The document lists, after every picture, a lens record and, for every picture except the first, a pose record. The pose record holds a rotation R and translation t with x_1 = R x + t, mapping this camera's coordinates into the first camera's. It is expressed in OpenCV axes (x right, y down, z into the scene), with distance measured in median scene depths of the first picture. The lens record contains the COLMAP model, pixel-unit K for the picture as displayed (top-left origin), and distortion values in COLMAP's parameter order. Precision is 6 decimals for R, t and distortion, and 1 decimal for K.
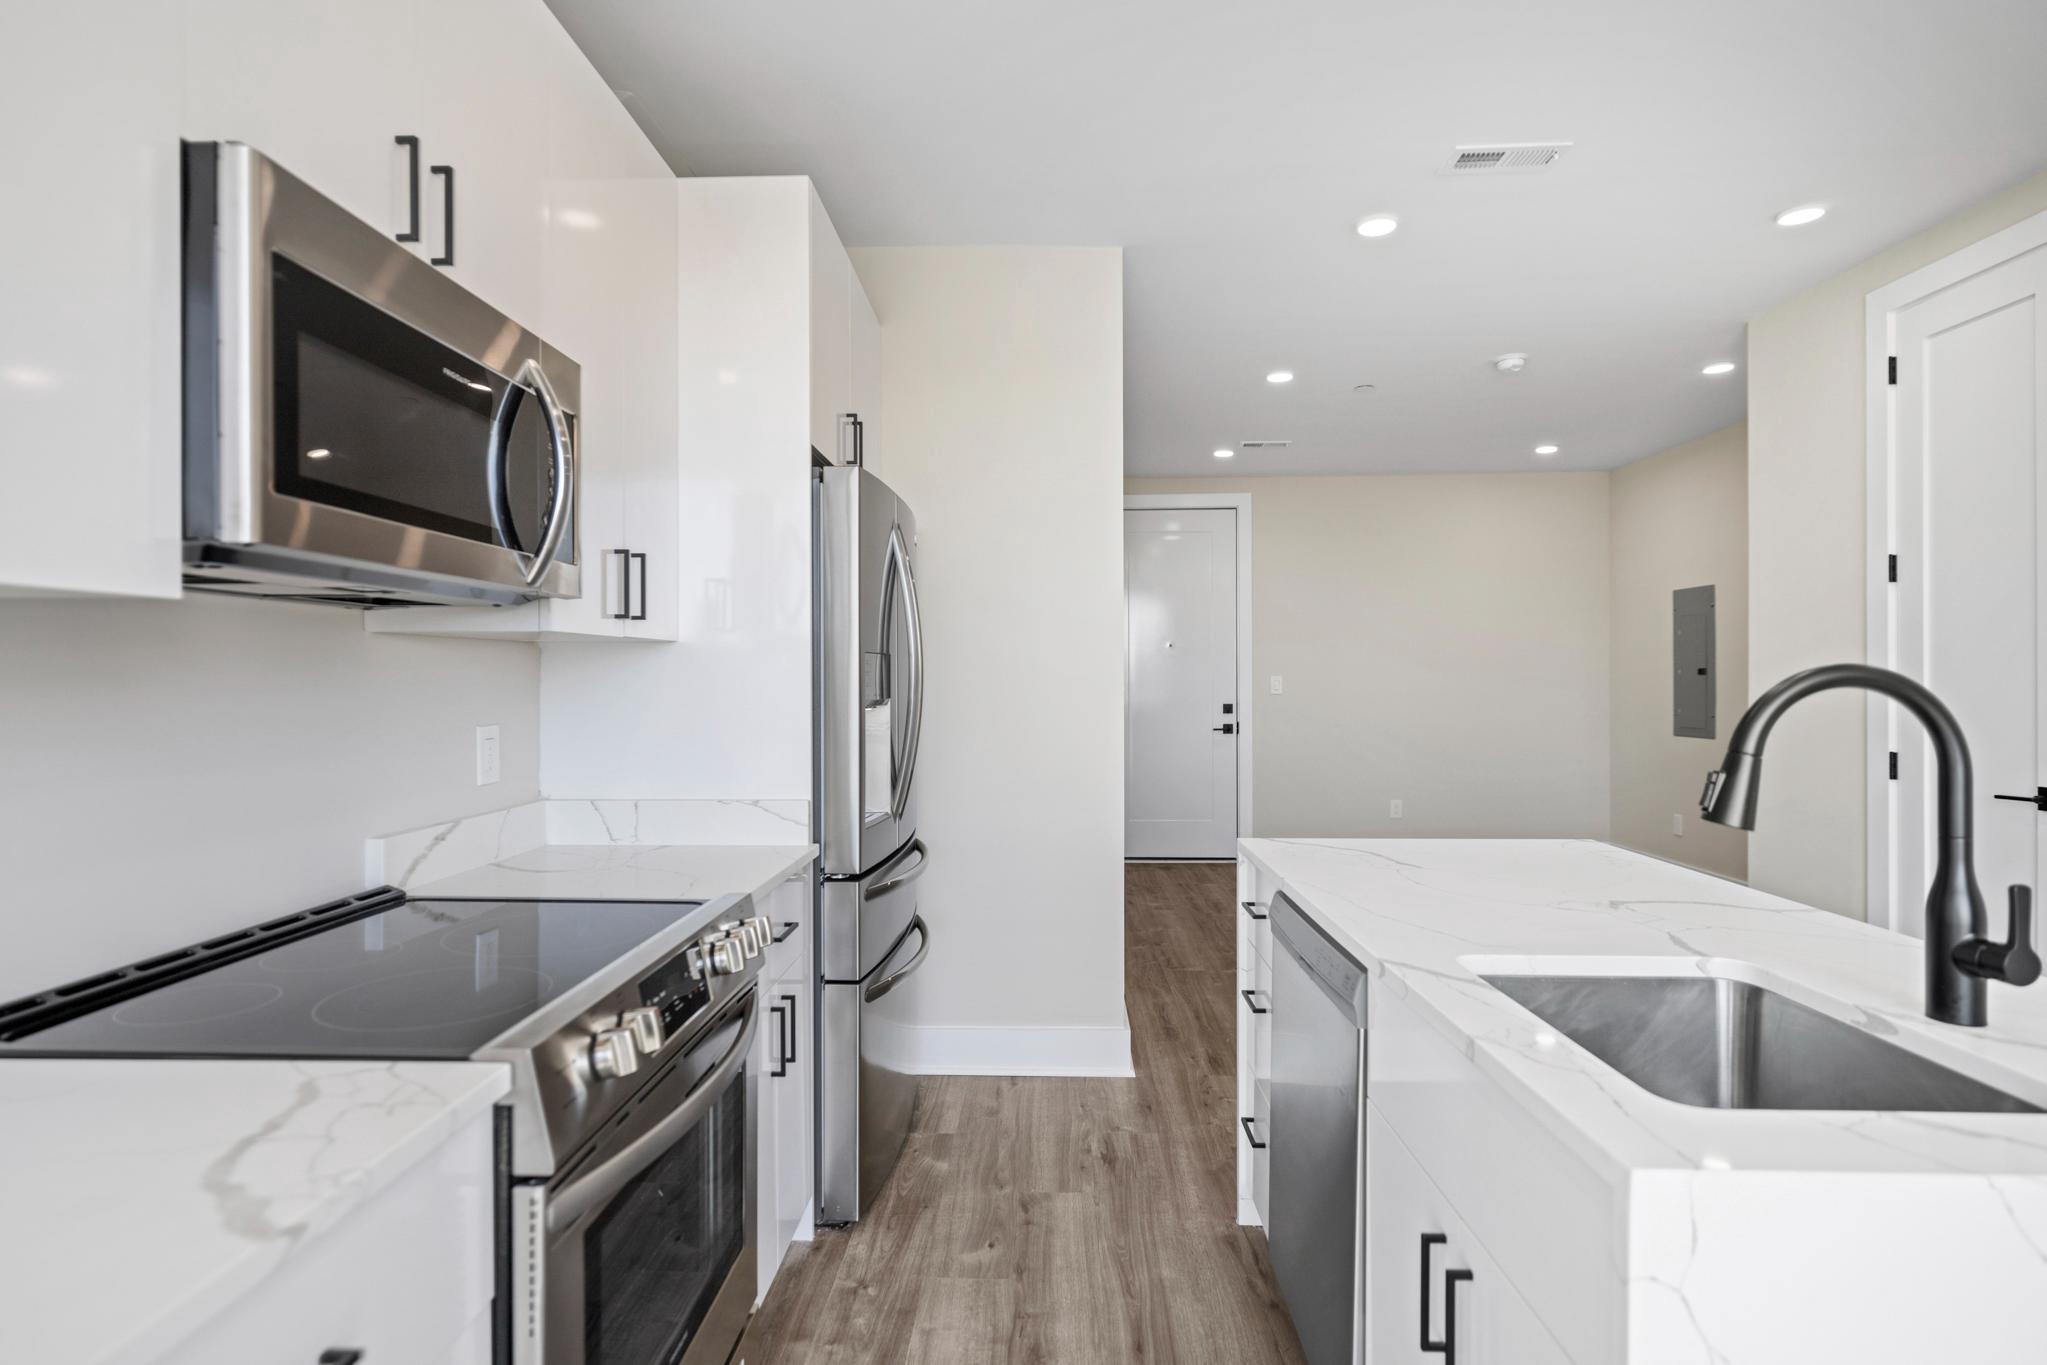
lens RADIAL K [[1048.7, 0, 1015.9], [0, 1048.7, 680.3], [0, 0, 1]] dist [0.005409, -0.003167]
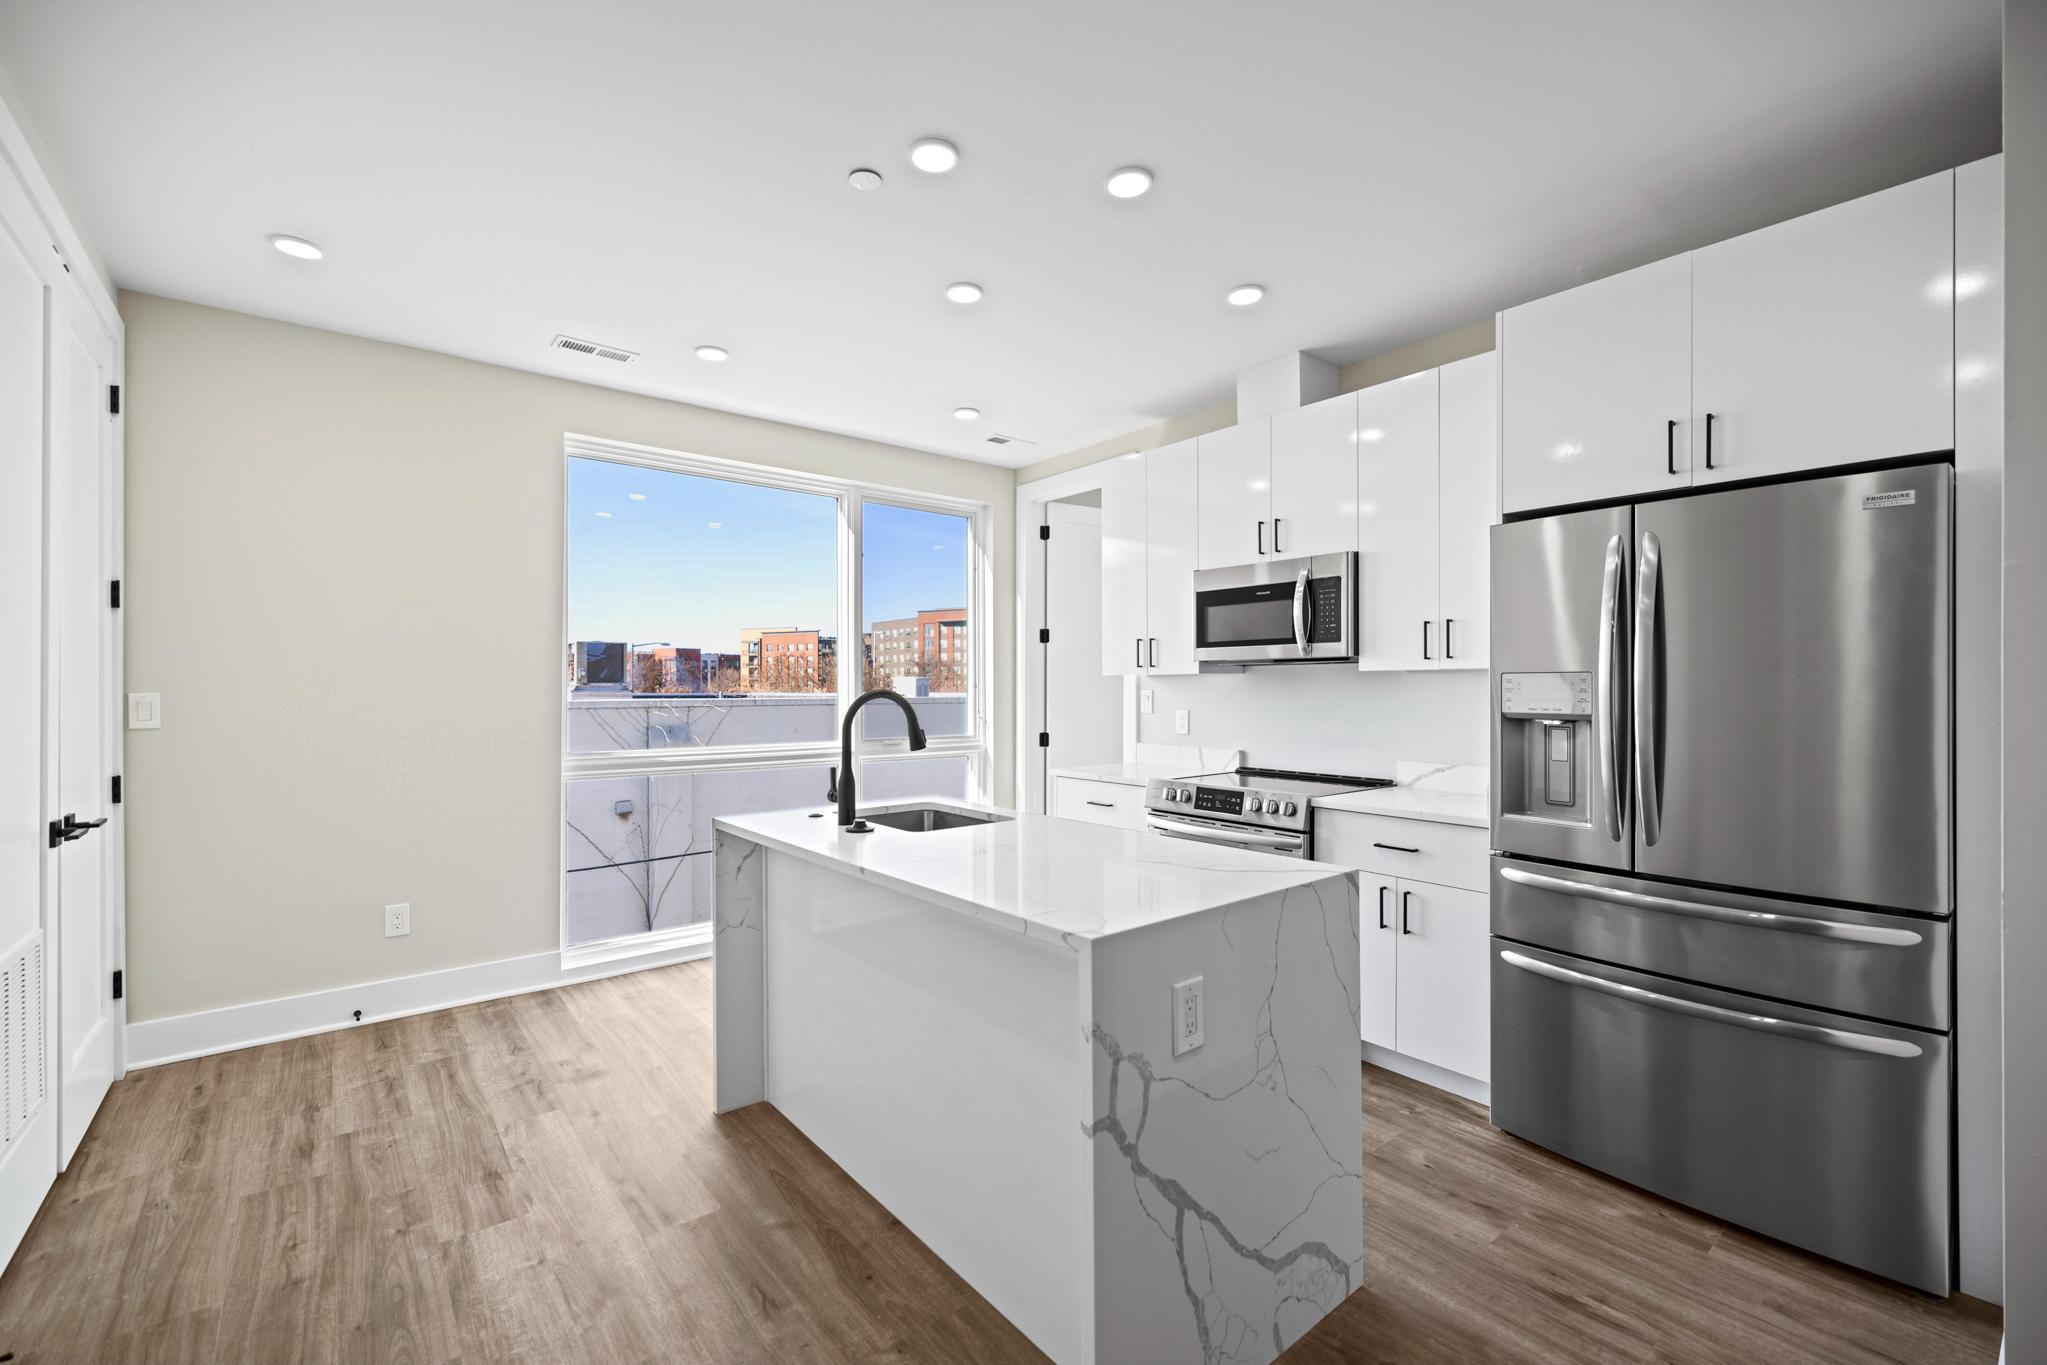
lens RADIAL K [[862.2, 0, 1021.2], [0, 862.2, 687.8], [0, 0, 1]] dist [0.003171, -0.000676]
pose [[-0.751592, 0.003426, -0.659619, 0.856138], [0.001297, 0.999992, 0.003716, -0.012466], [0.659627, 0.001938, -0.751591, 1.256128]]
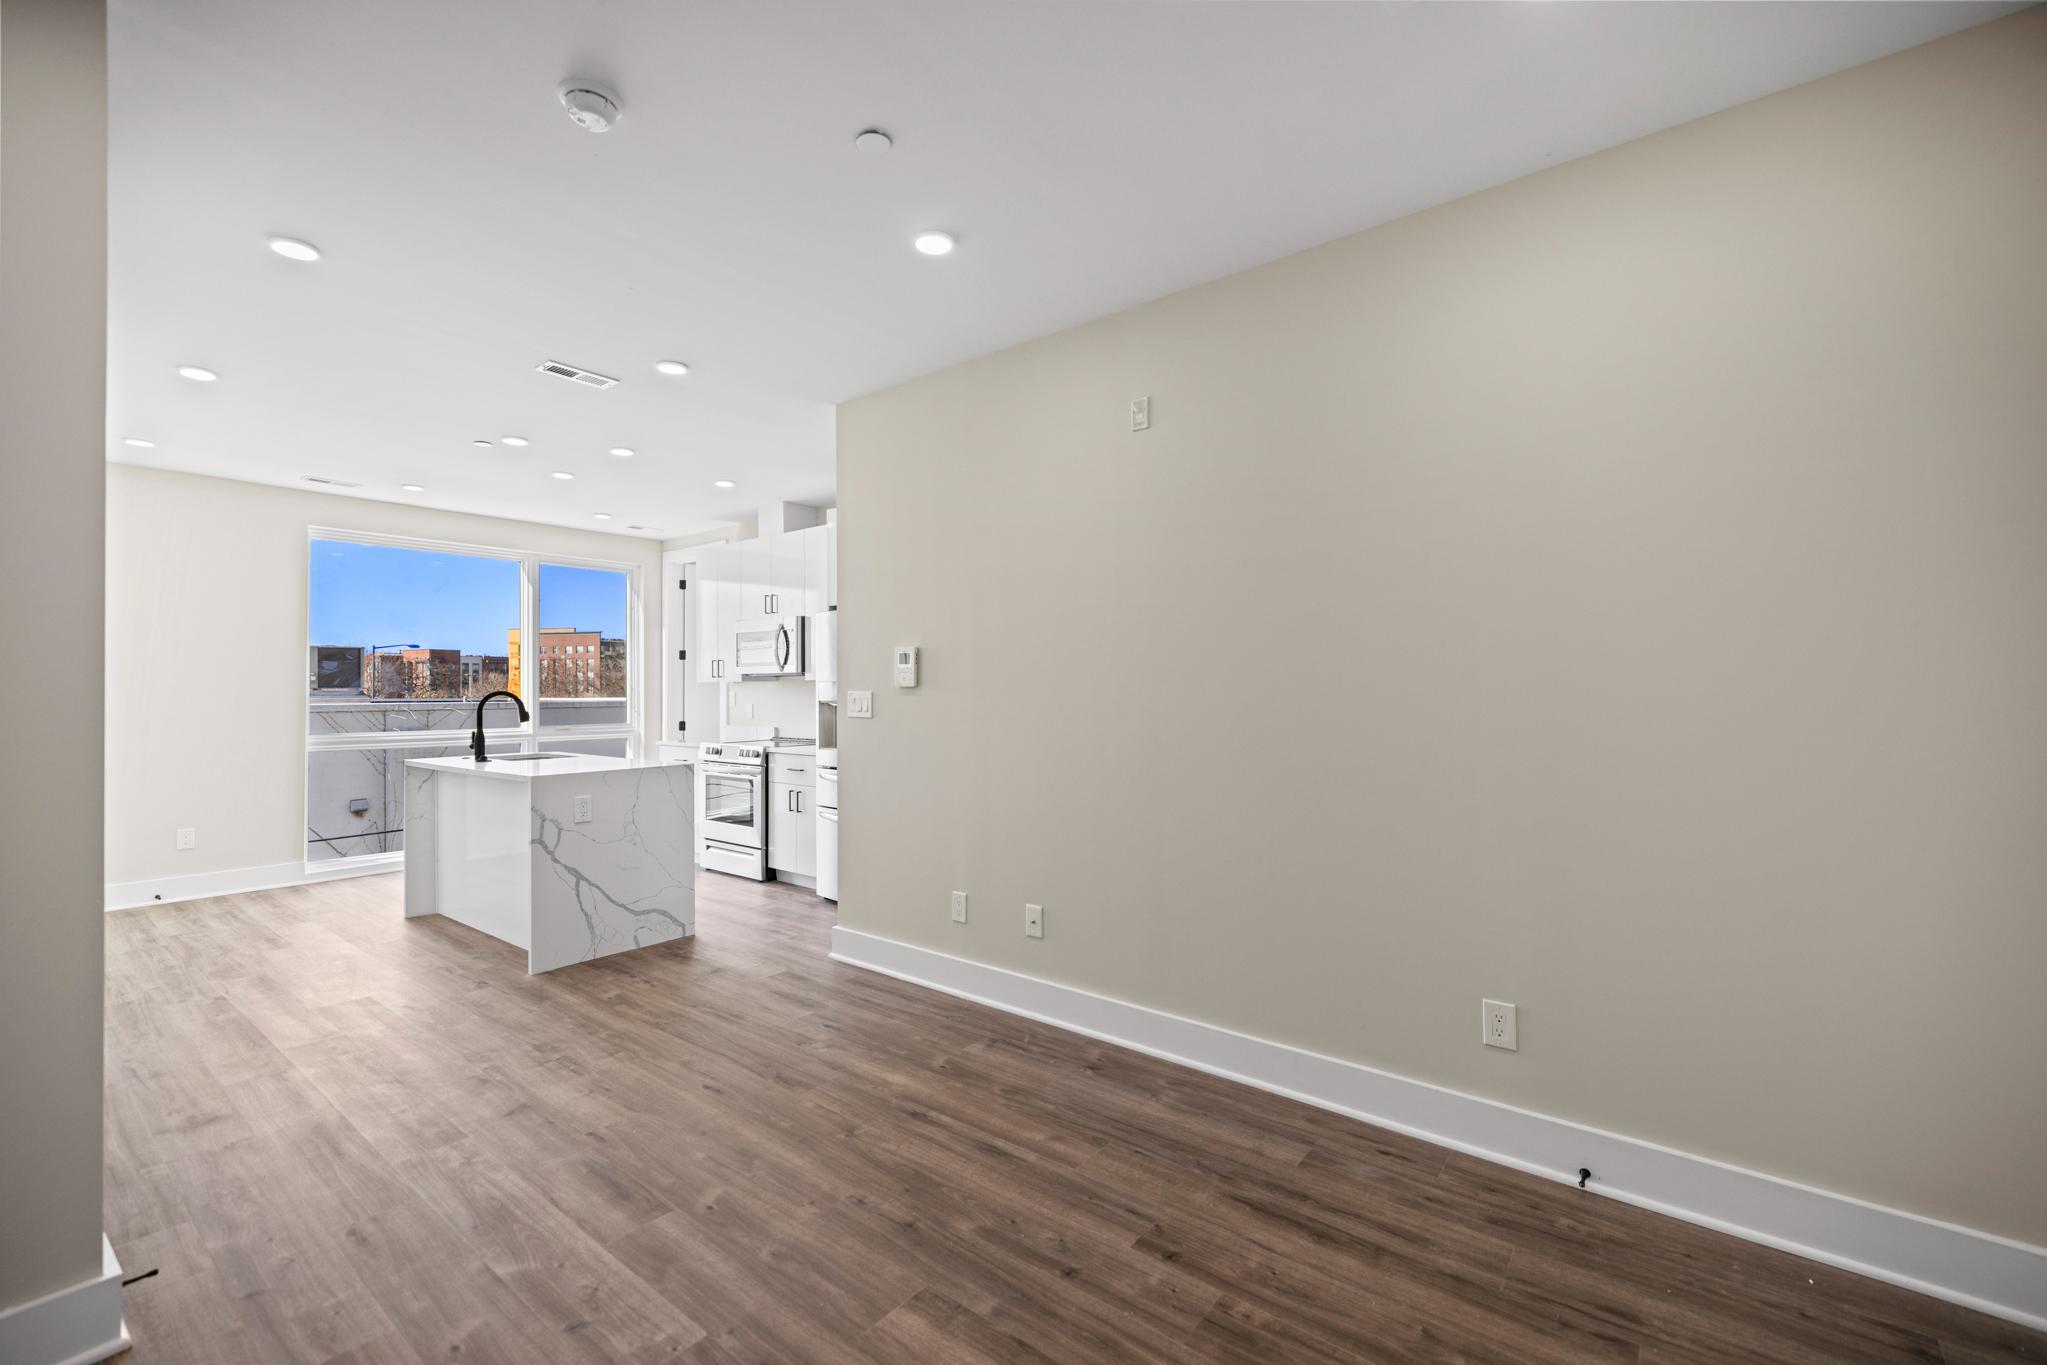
lens RADIAL K [[862.2, 0, 1018.7], [0, 862.2, 684.9], [0, 0, 1]] dist [0.003171, -0.000676]
pose [[-0.591824, -0.000728, -0.806067, 1.178660], [0.003762, 0.999986, -0.003666, -0.009146], [0.806058, -0.005202, -0.591813, 2.426759]]
